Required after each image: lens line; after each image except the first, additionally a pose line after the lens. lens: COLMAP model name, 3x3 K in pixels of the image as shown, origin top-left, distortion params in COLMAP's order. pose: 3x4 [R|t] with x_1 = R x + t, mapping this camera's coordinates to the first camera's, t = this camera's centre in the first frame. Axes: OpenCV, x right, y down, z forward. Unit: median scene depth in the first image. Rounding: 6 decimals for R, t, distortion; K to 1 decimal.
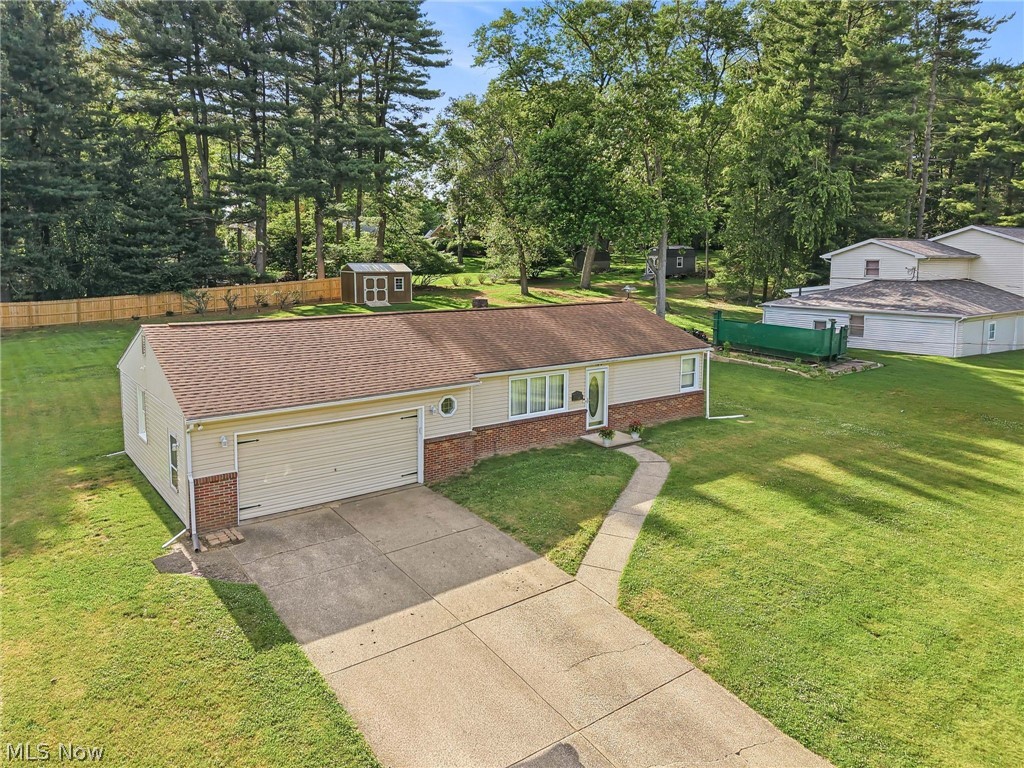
lens RADIAL K [[713.5, 0, 512.0], [0, 713.5, 384.0], [0, 0, 1]] dist [0.074045, -0.116531]
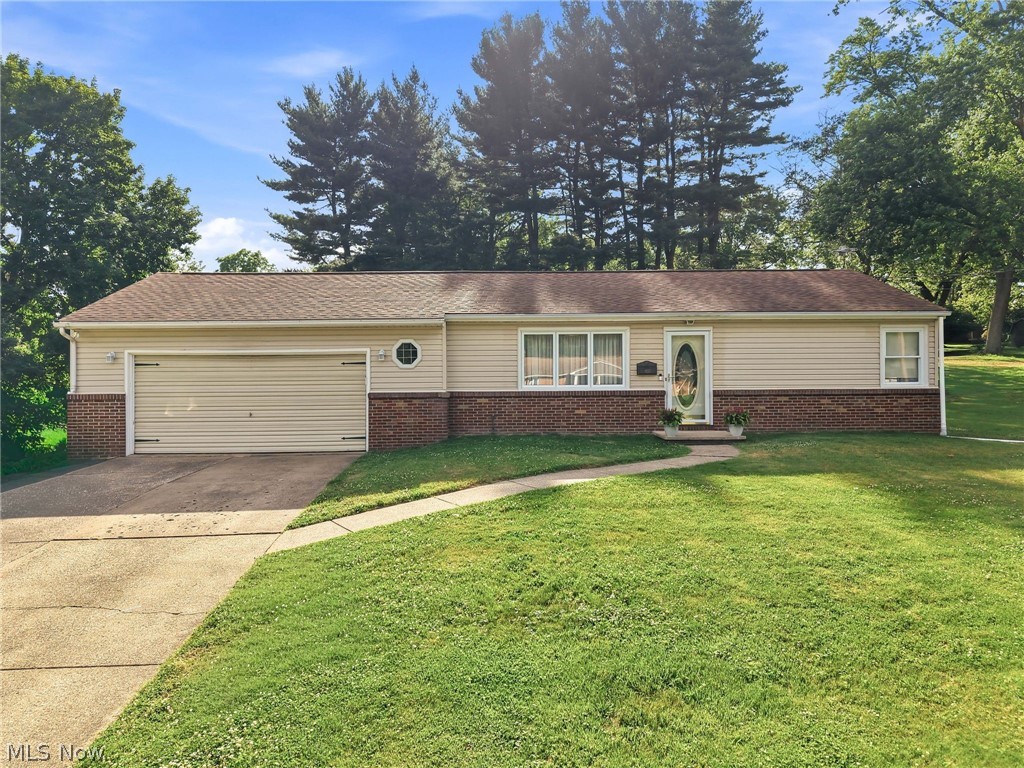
lens RADIAL K [[710.2, 0, 511.7], [0, 710.2, 424.6], [0, 0, 1]] dist [0.047742, -0.043202]
pose [[0.814610, 0.018024, -0.579729, 0.323543], [-0.087830, 0.991824, -0.092579, 0.121717], [0.573321, 0.126334, 0.809533, 0.338365]]
